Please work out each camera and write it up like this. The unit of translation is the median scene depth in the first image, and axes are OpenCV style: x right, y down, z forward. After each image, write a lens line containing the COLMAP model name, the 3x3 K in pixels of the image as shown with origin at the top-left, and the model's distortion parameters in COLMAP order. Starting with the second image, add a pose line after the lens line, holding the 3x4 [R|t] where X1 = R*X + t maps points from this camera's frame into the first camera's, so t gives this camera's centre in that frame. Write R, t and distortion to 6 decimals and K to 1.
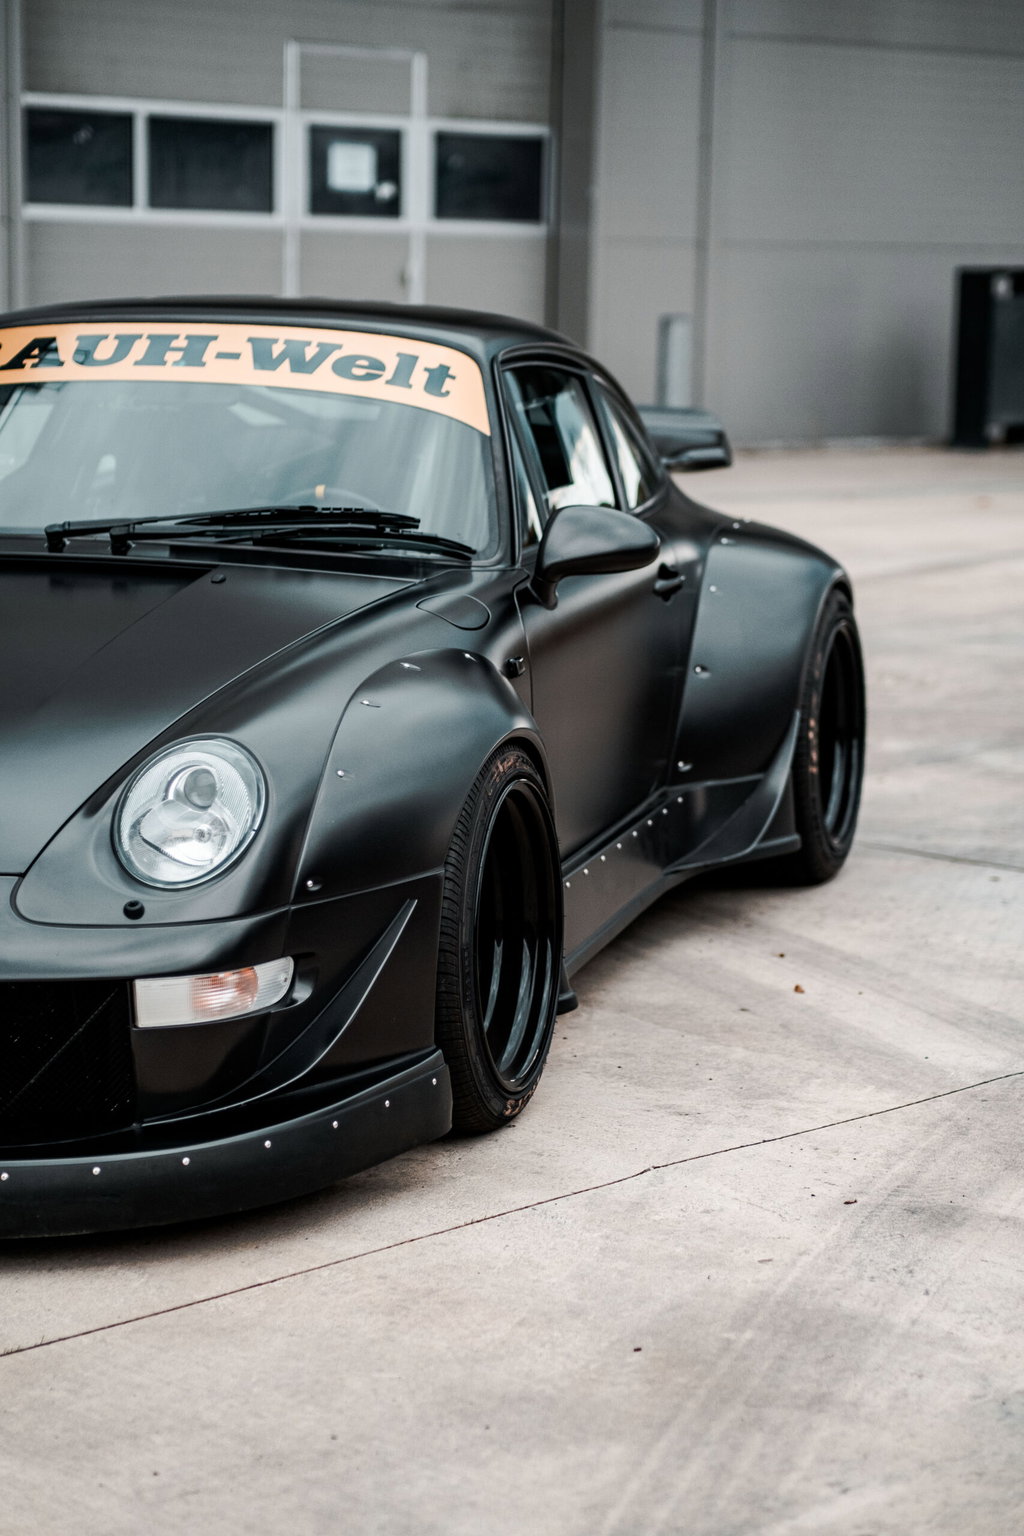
lens RADIAL K [[3441.2, 0, 512.0], [0, 3441.2, 768.0], [0, 0, 1]] dist [0.043513, 0.264379]
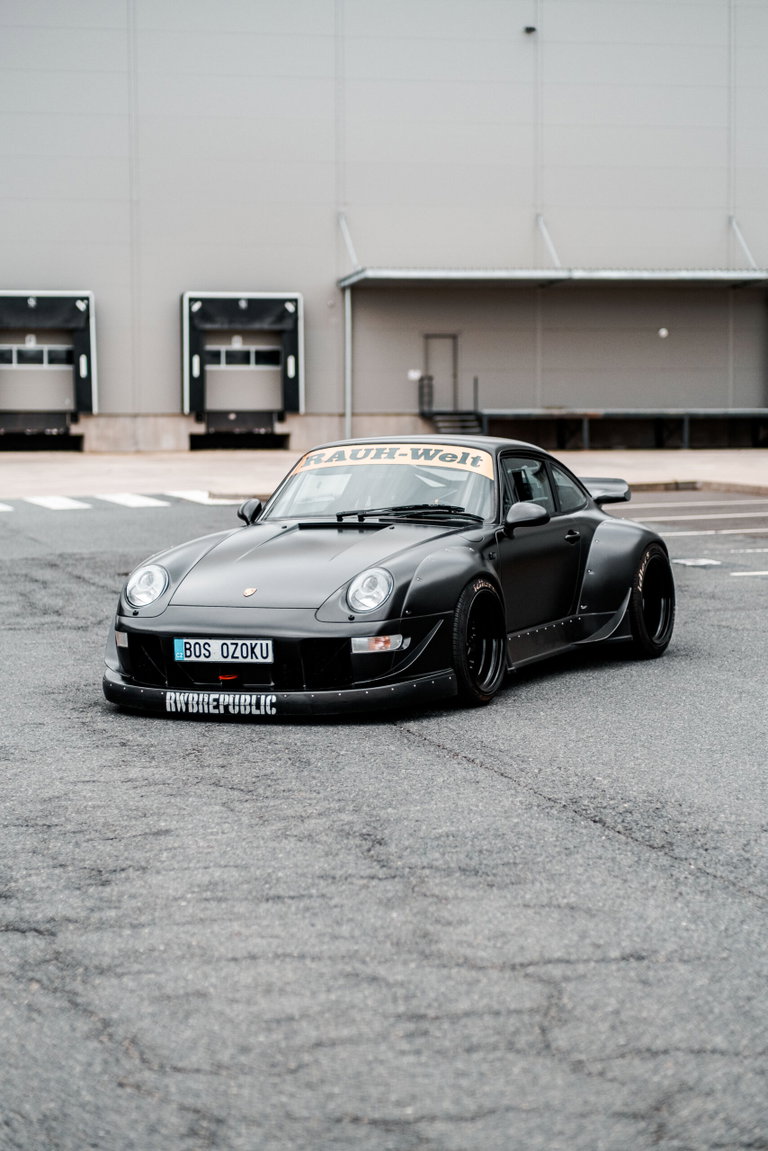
lens RADIAL K [[2578.7, 0, 384.0], [0, 2578.7, 575.5], [0, 0, 1]] dist [0.043513, 0.264379]
pose [[0.986695, -0.018959, -0.161472, 0.245450], [0.004747, 0.996114, -0.087951, 0.167512], [0.162512, 0.086014, 0.982950, -1.091068]]
